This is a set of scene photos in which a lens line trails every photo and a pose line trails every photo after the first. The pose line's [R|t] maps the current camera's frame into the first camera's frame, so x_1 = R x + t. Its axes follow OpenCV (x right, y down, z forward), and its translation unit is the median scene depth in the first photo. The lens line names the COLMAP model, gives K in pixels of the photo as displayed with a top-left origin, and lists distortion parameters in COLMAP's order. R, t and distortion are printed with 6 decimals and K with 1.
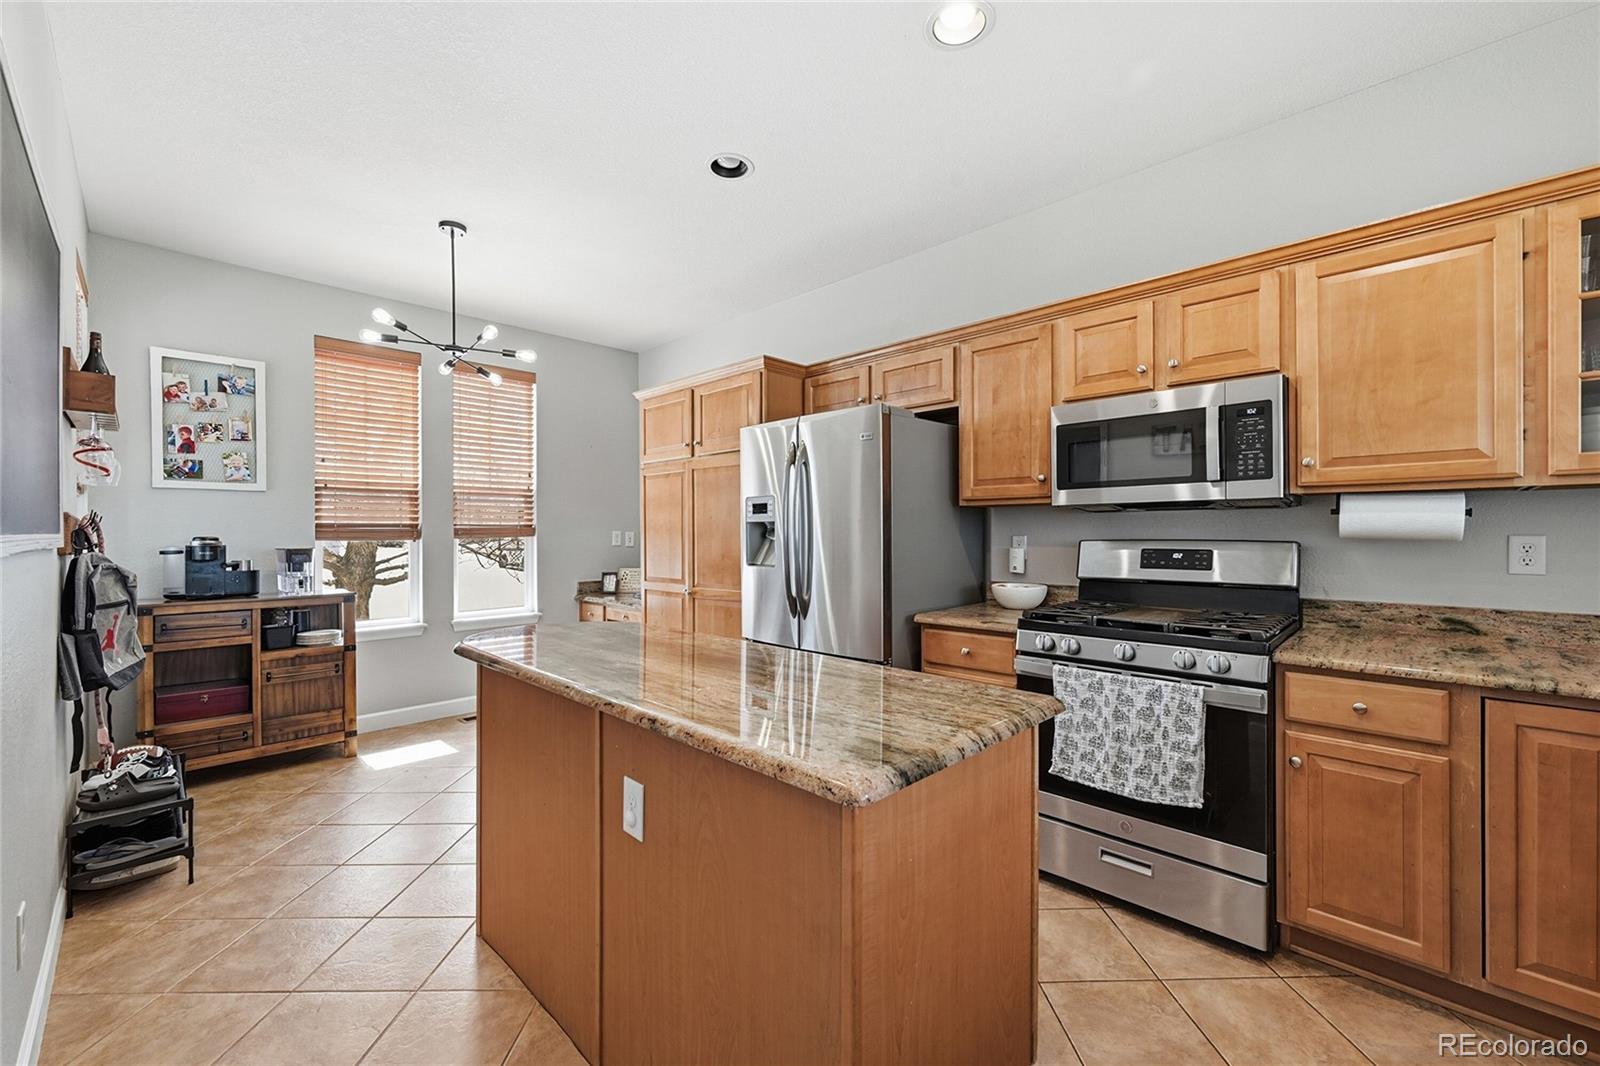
lens RADIAL K [[631.4, 0, 798.1], [0, 631.4, 529.7], [0, 0, 1]] dist [-0.002998, 0.000029]
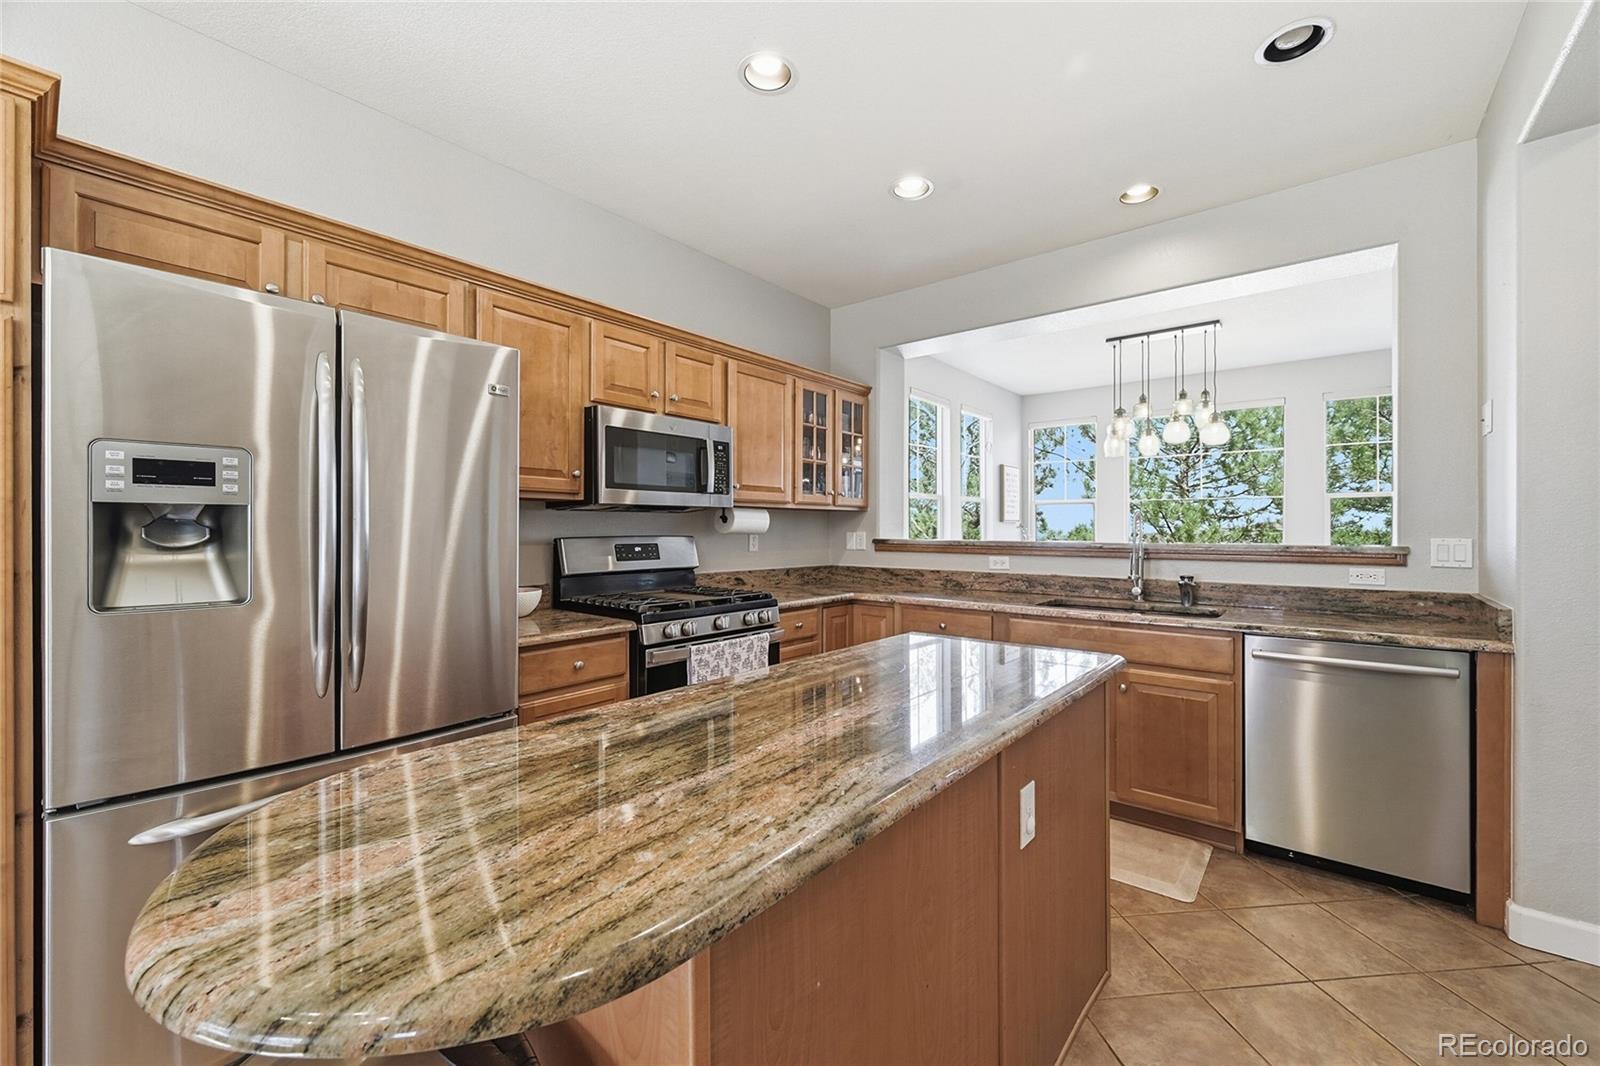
lens RADIAL K [[631.4, 0, 800.0], [0, 631.4, 529.3], [0, 0, 1]] dist [-0.002998, 0.000029]
pose [[-0.072863, 0.004639, 0.997331, -0.673429], [-0.002381, 0.999986, -0.004826, 0.008160], [-0.997339, -0.002727, -0.072851, 0.811181]]
